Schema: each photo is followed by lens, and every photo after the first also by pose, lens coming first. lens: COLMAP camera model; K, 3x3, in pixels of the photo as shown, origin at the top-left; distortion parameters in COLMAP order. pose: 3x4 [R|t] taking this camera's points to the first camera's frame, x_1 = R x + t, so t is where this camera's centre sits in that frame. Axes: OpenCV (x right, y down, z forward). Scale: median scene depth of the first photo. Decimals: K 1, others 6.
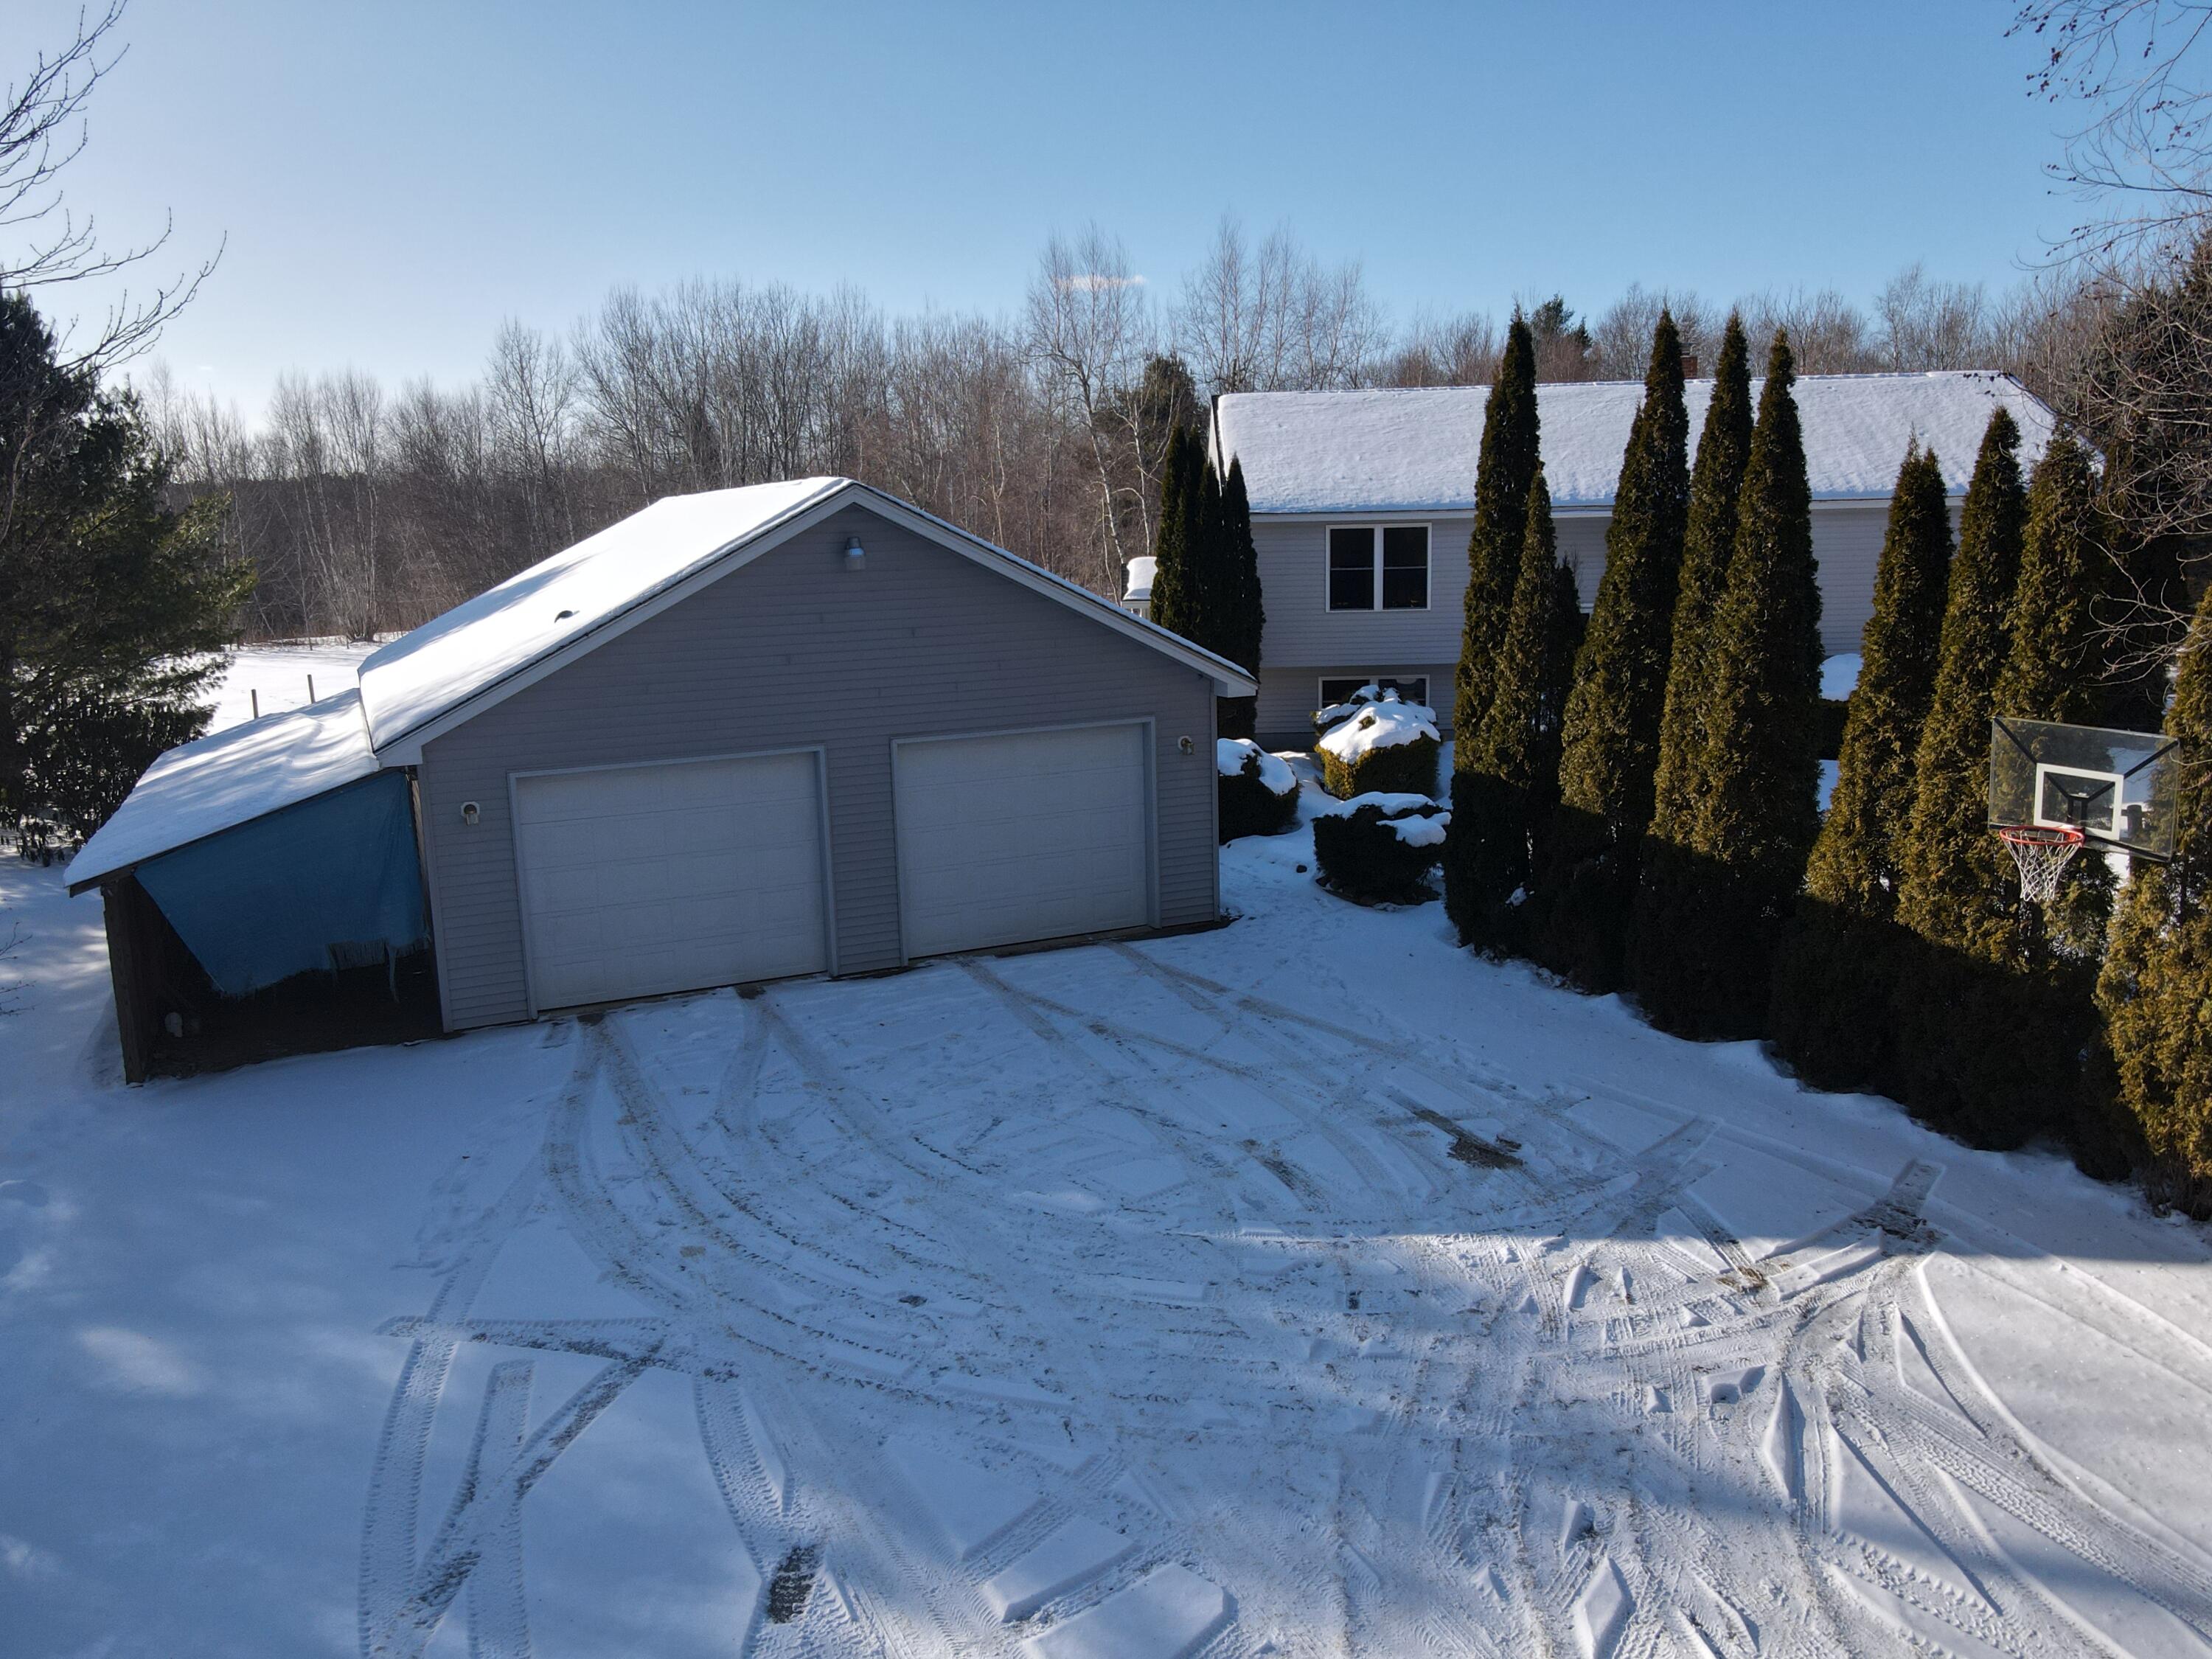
lens RADIAL K [[1653.5, 0, 1088.0], [0, 1653.5, 833.4], [0, 0, 1]] dist [0.010736, 0.050264]
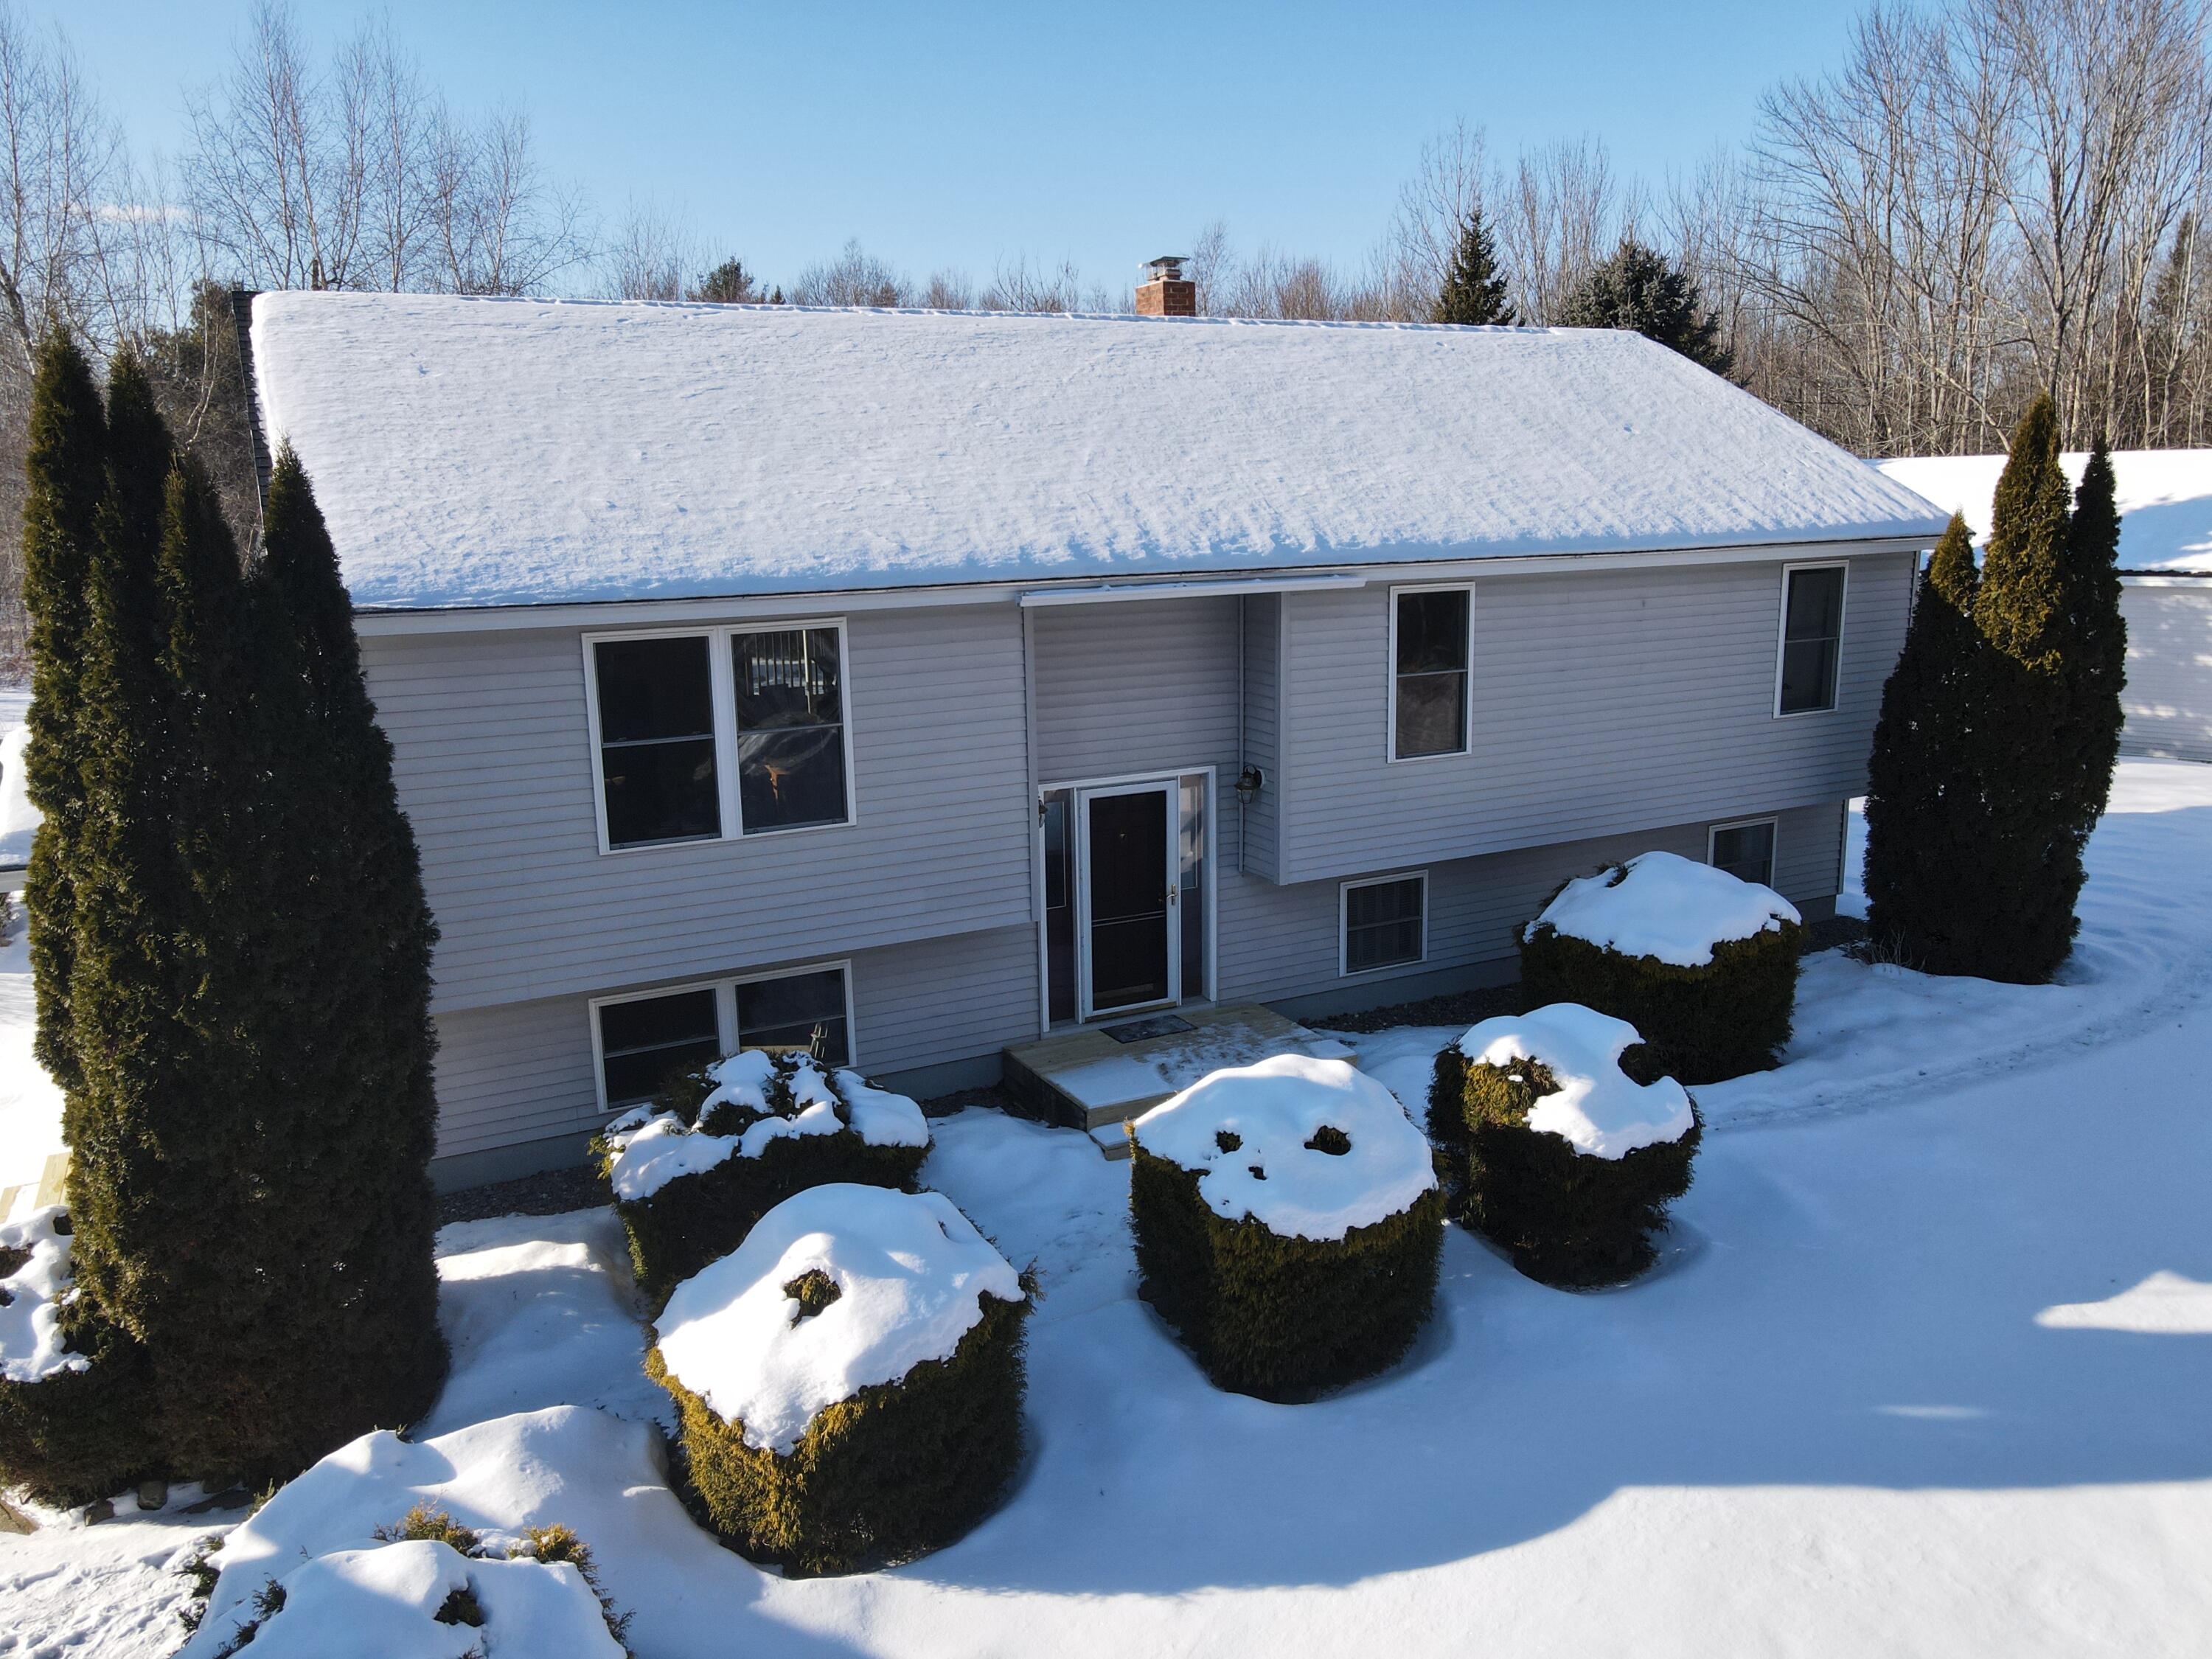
lens RADIAL K [[1653.5, 0, 1088.0], [0, 1653.5, 833.4], [0, 0, 1]] dist [0.010736, 0.050264]
pose [[0.882935, -0.093799, 0.460031, 0.066385], [0.088740, 0.995519, 0.032665, -0.140798], [-0.461033, 0.011982, 0.887302, 0.601620]]
